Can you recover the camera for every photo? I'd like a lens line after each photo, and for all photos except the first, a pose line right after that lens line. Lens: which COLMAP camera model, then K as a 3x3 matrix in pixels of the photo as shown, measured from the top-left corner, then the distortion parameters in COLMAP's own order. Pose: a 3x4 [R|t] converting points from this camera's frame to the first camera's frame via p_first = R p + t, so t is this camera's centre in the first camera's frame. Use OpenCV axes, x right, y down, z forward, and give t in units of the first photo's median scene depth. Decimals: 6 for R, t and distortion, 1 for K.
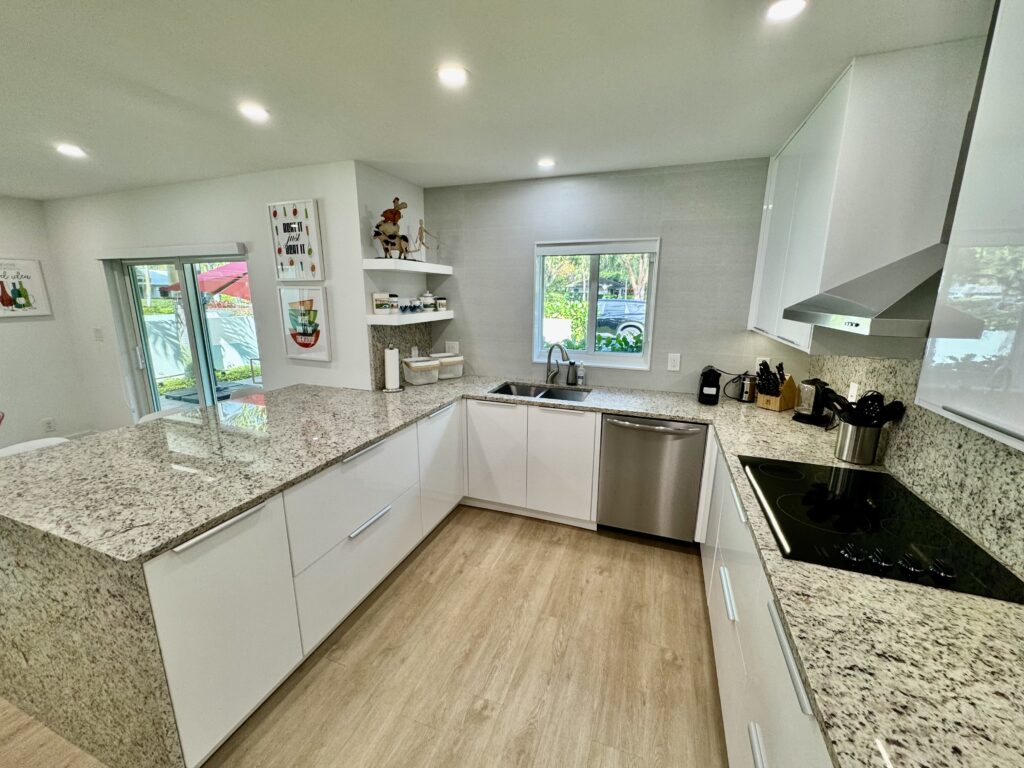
lens RADIAL K [[411.2, 0, 511.7], [0, 411.2, 380.0], [0, 0, 1]] dist [-0.003281, -0.000398]
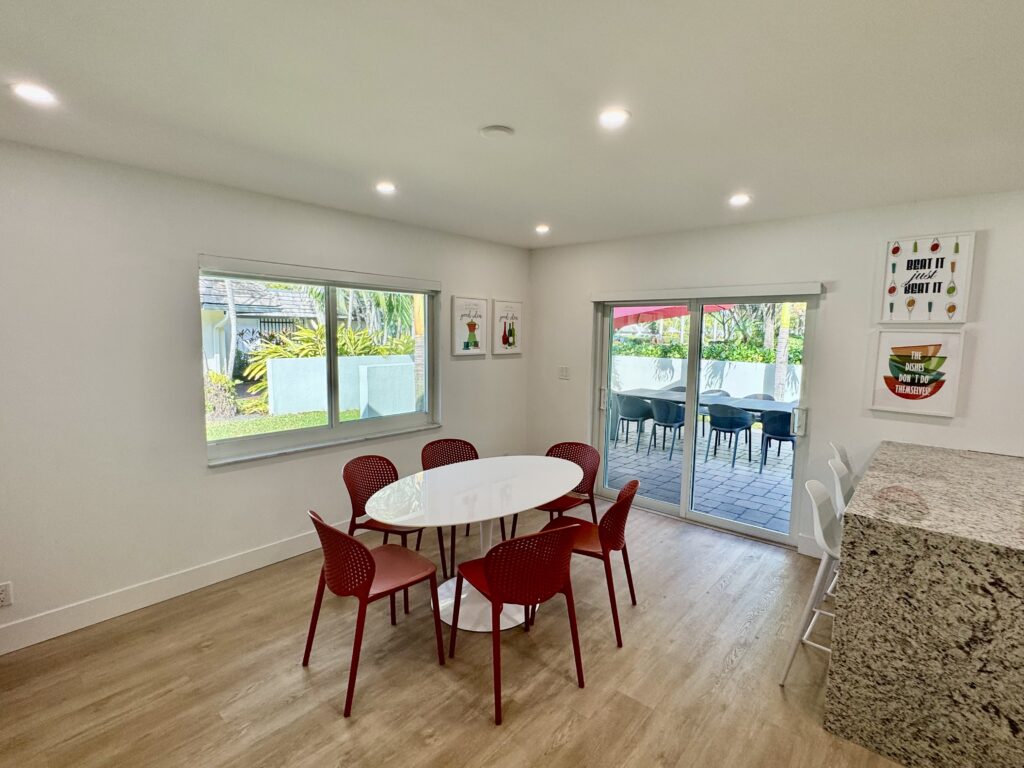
lens RADIAL K [[475.2, 0, 511.1], [0, 475.2, 383.9], [0, 0, 1]] dist [-0.011351, -0.000355]
pose [[0.937926, 0.044803, -0.343930, -0.998076], [-0.080217, 0.992757, -0.089436, 0.046730], [0.337432, 0.111473, 0.934726, -0.217776]]
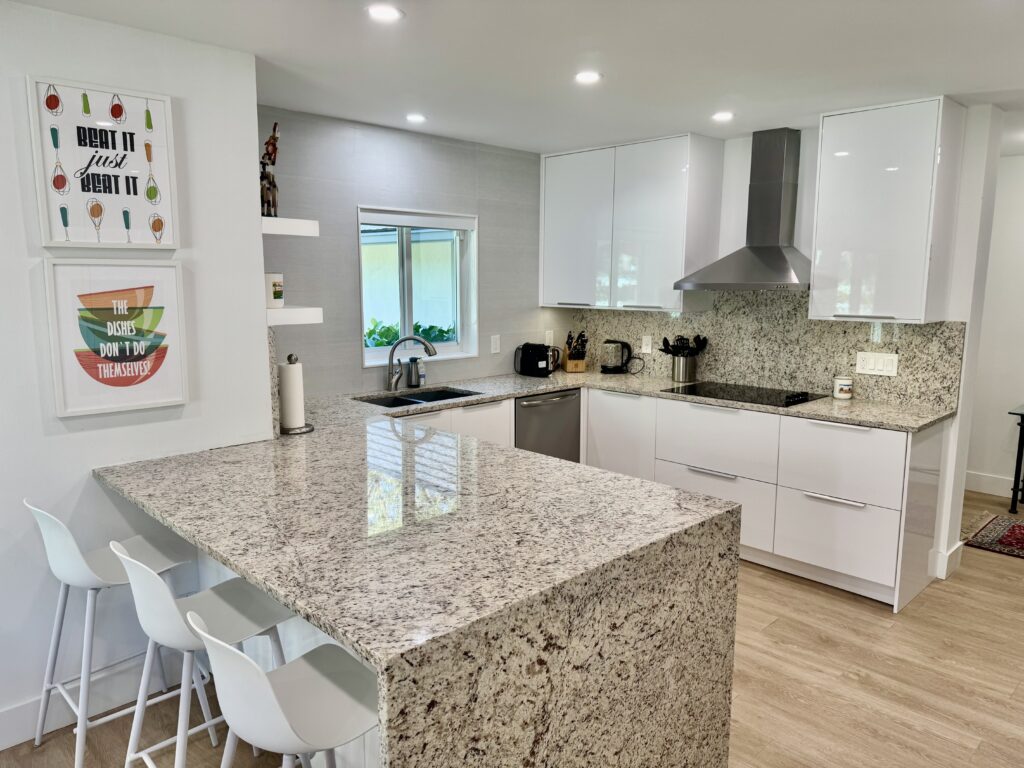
lens RADIAL K [[723.6, 0, 511.3], [0, 723.6, 388.8], [0, 0, 1]] dist [0.007645, -0.005792]
pose [[0.423818, -0.144660, 0.894121, -1.125676], [0.189484, 0.979481, 0.068654, -0.050729], [-0.885706, 0.140325, 0.442532, 0.236076]]
